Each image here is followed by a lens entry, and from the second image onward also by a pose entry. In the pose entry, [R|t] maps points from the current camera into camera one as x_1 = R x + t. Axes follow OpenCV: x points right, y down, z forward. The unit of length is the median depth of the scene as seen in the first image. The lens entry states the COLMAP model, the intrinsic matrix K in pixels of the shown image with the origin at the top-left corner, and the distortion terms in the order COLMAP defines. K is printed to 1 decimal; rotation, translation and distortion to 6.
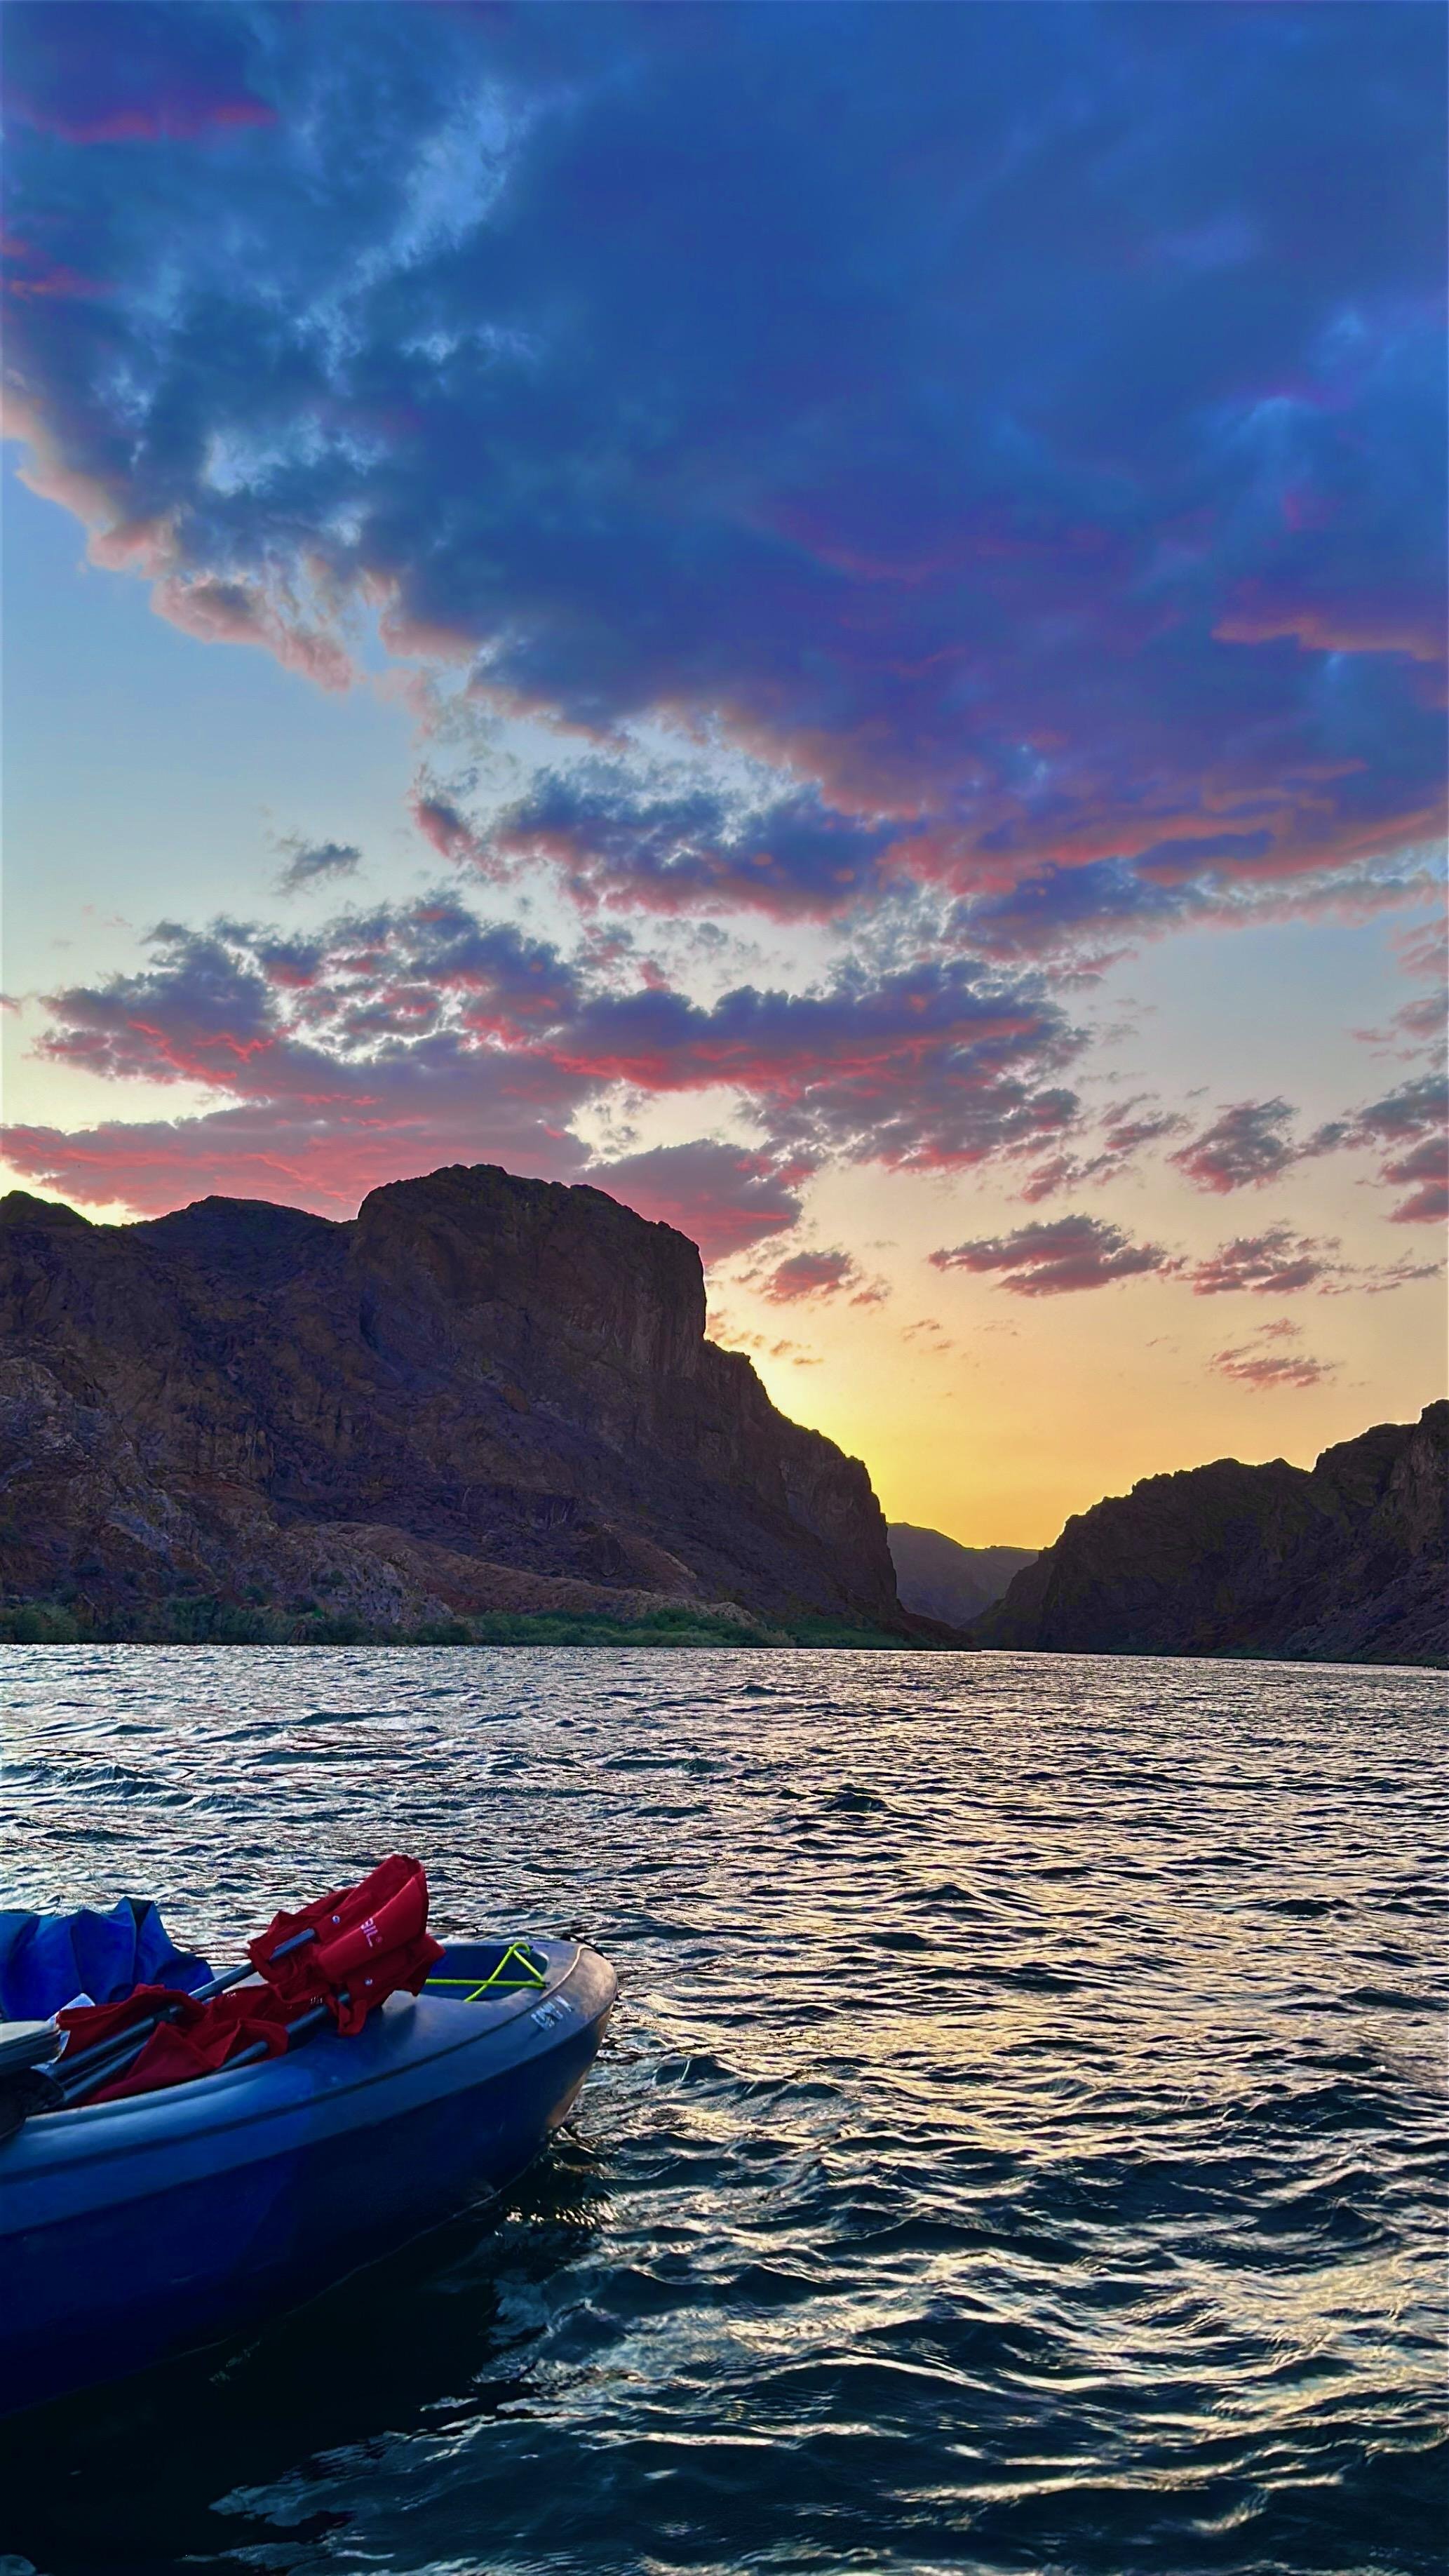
lens RADIAL K [[2050.4, 0, 724.5], [0, 2050.4, 1288.0], [0, 0, 1]] dist [0.129473, 0.001123]
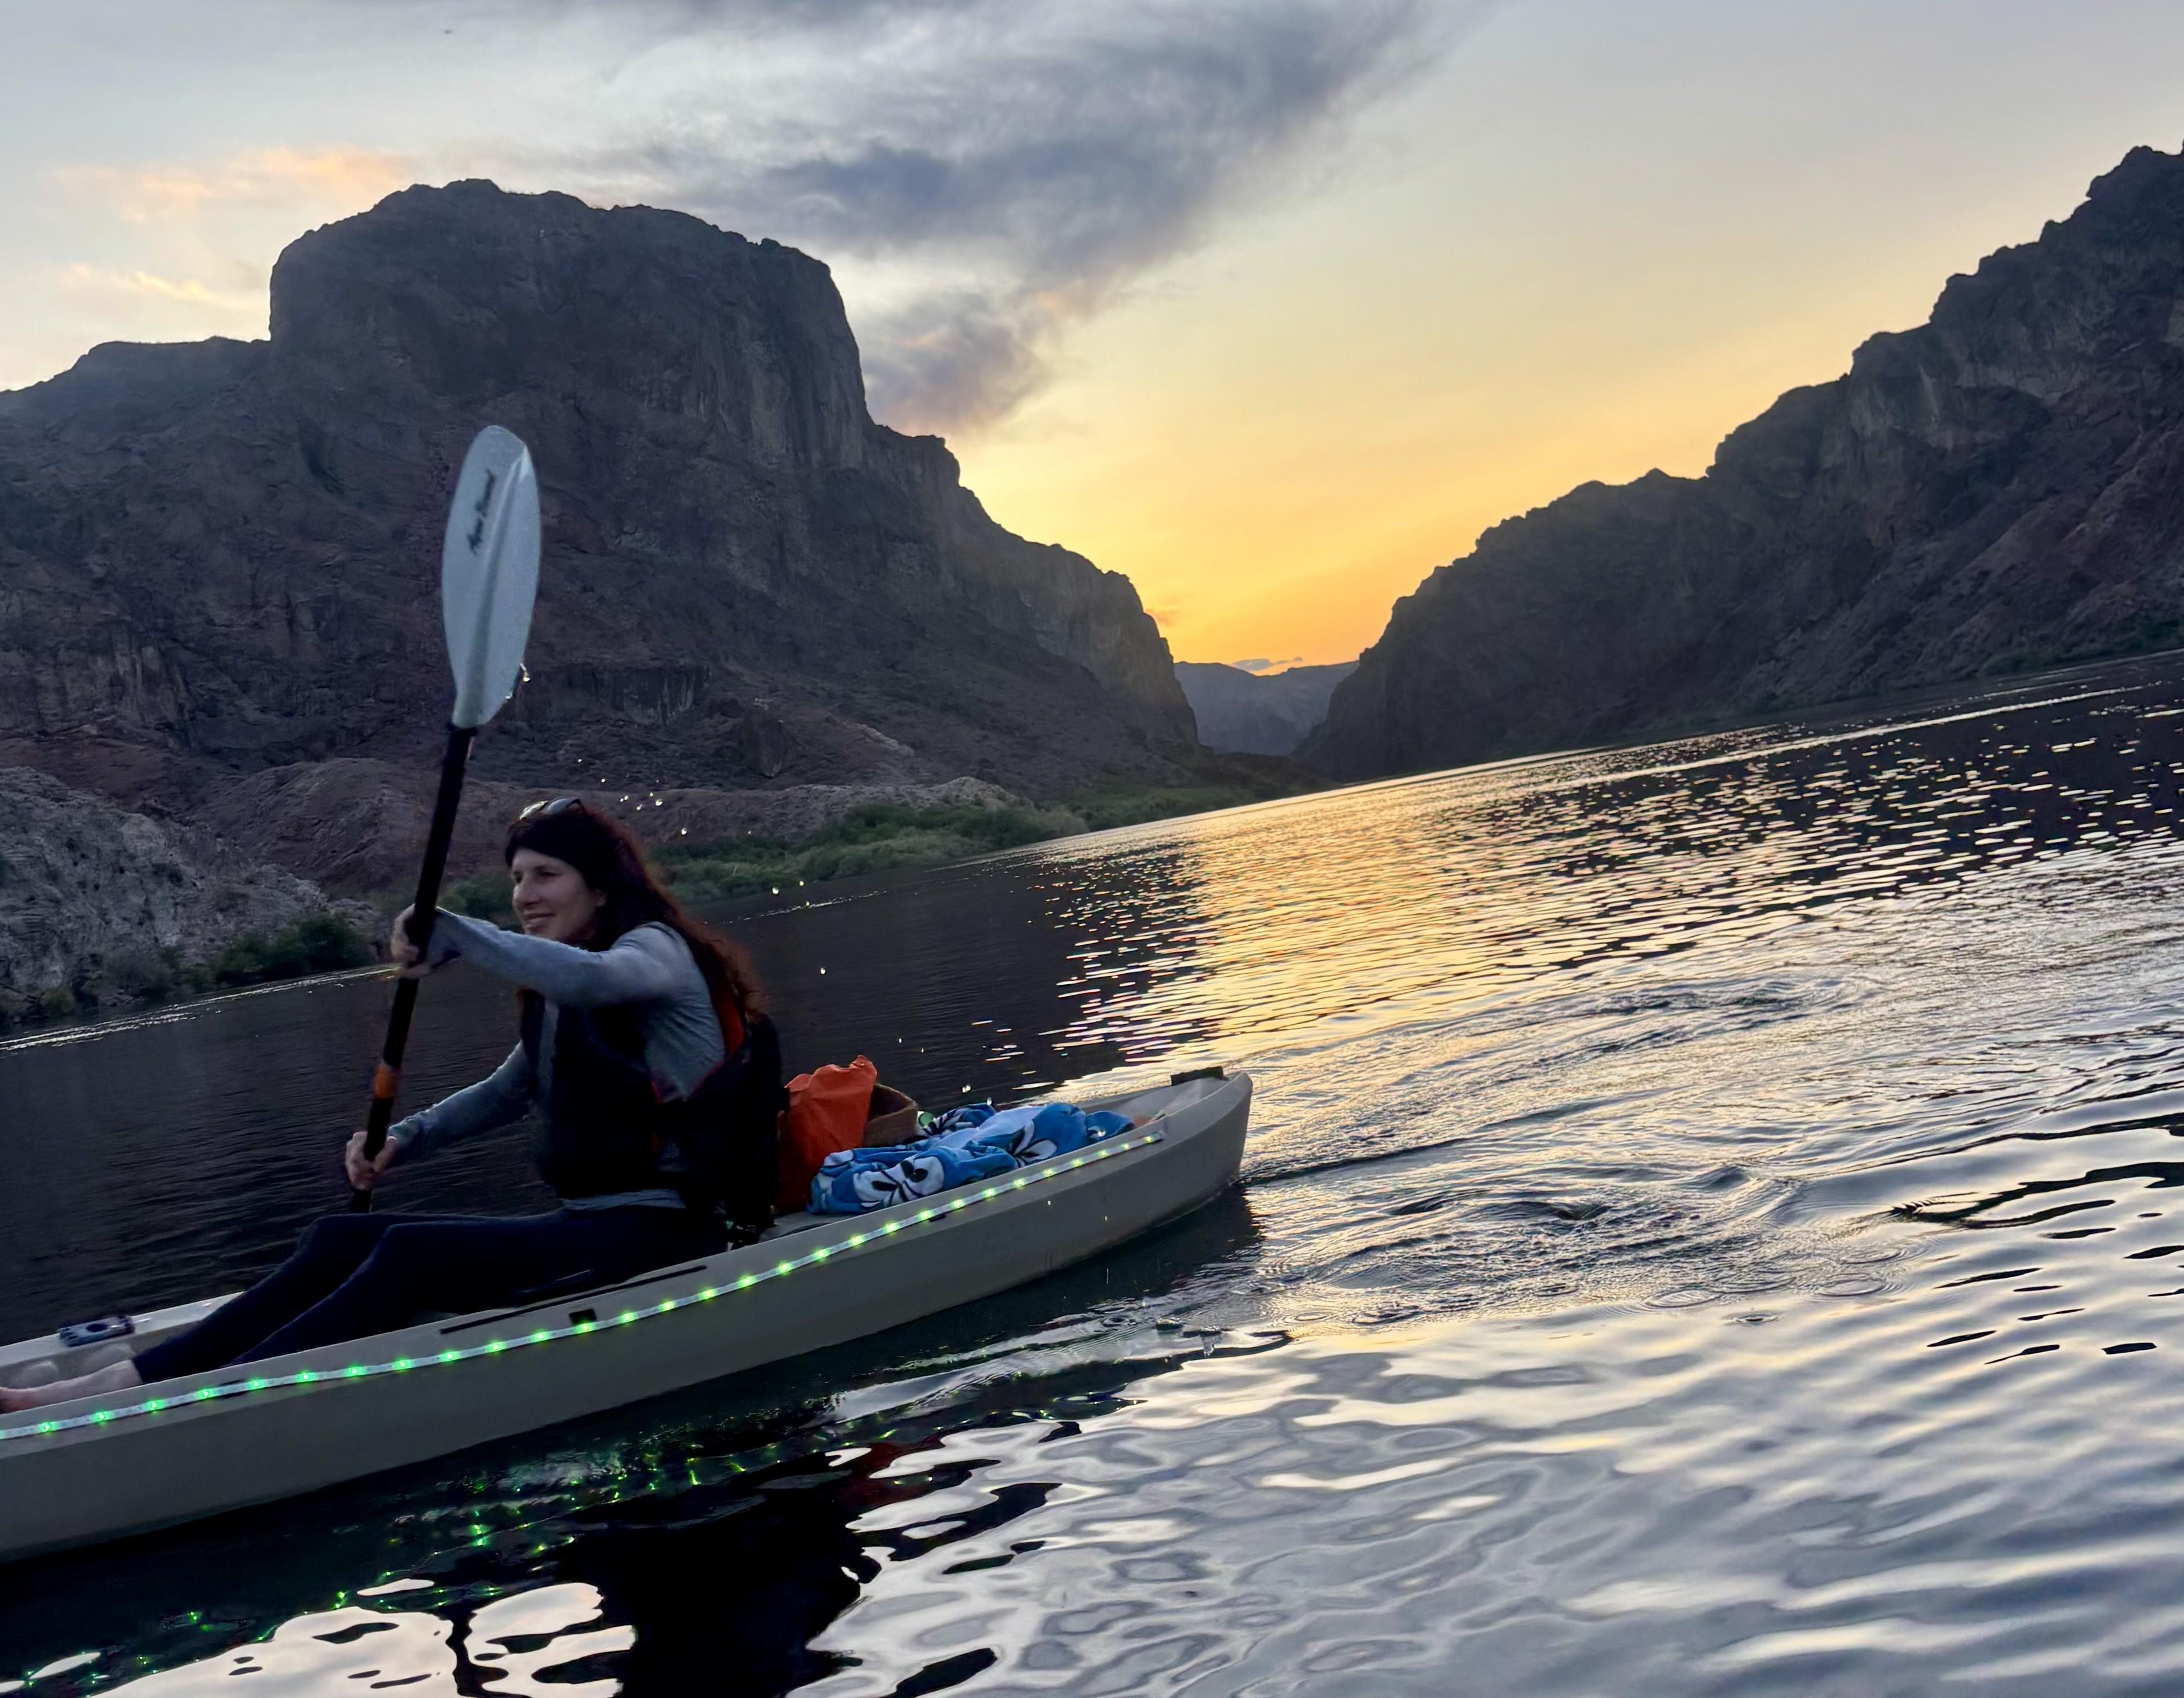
lens RADIAL K [[2503.3, 0, 1092.0], [0, 2503.3, 849.0], [0, 0, 1]] dist [0.145280, -0.431267]
pose [[0.981081, -0.189975, 0.037277, 0.005255], [0.180410, 0.966991, 0.179946, 0.034748], [-0.070231, -0.169817, 0.982970, 0.198708]]
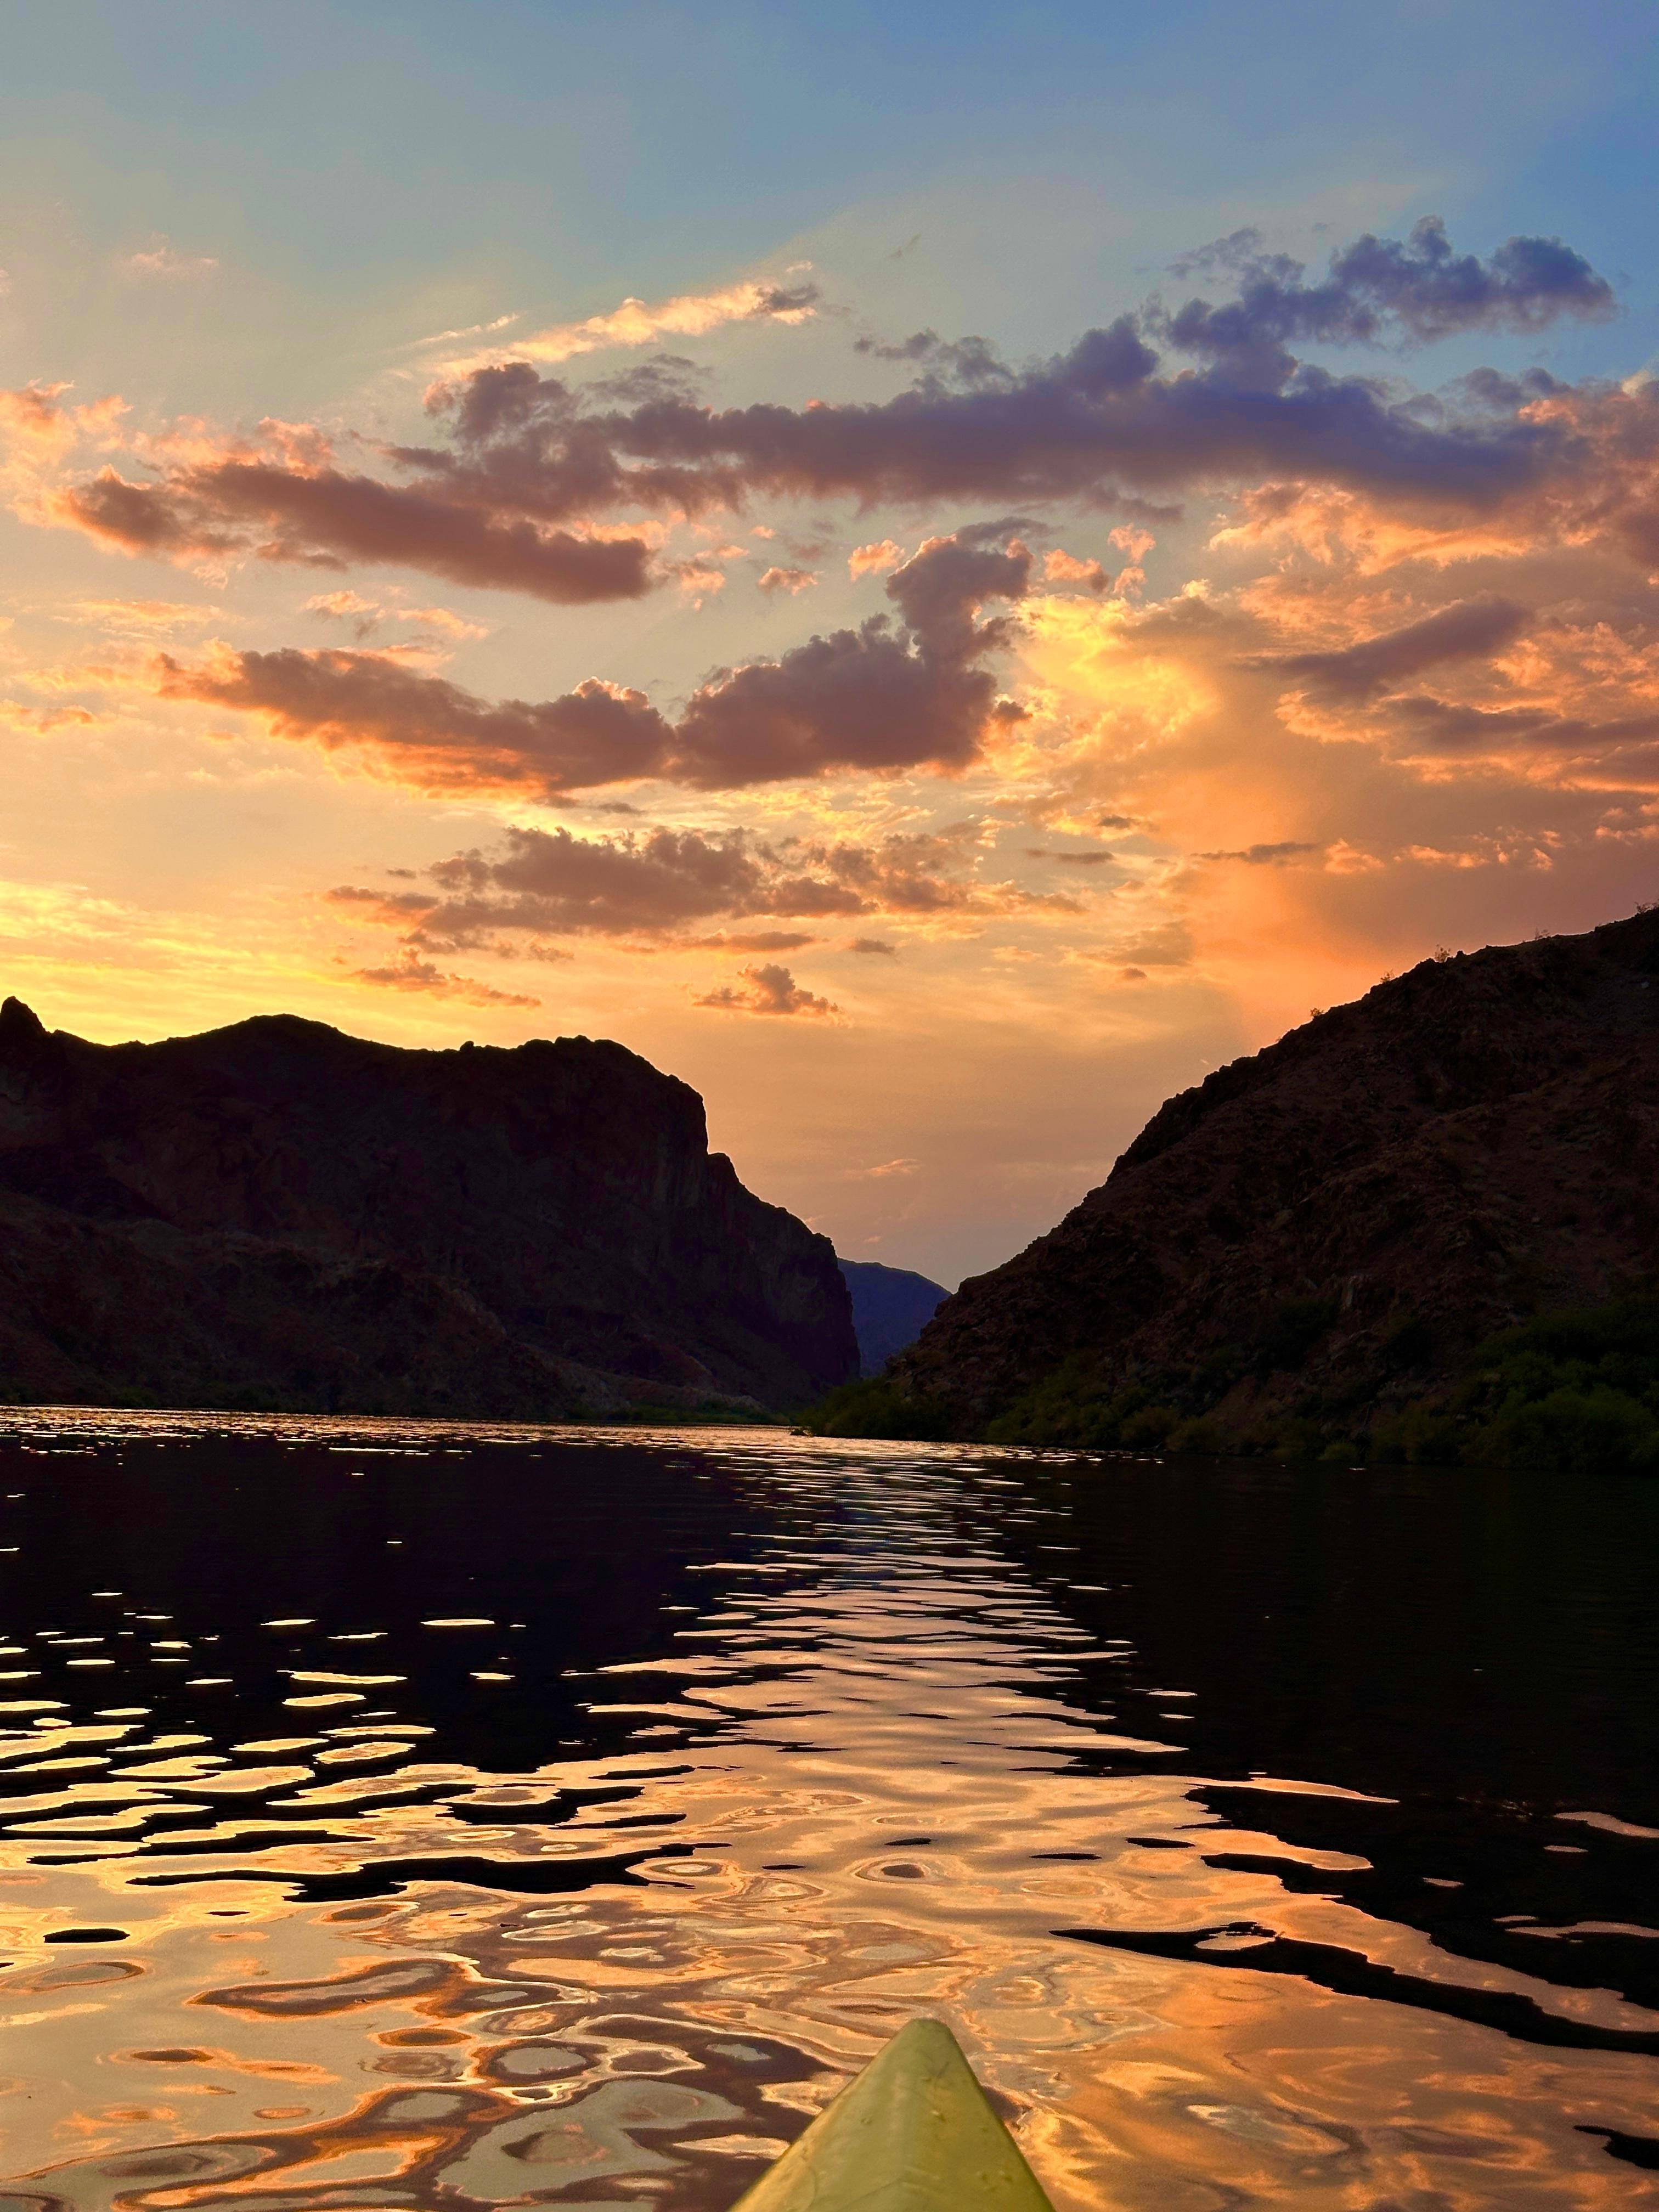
lens RADIAL K [[2688.7, 0, 829.5], [0, 2688.7, 1106.0], [0, 0, 1]] dist [-0.017198, 0.026862]
pose [[0.997454, 0.019089, 0.068706, -0.054425], [-0.022806, 0.998295, 0.053731, -0.119217], [-0.067563, -0.055161, 0.996189, -0.685078]]
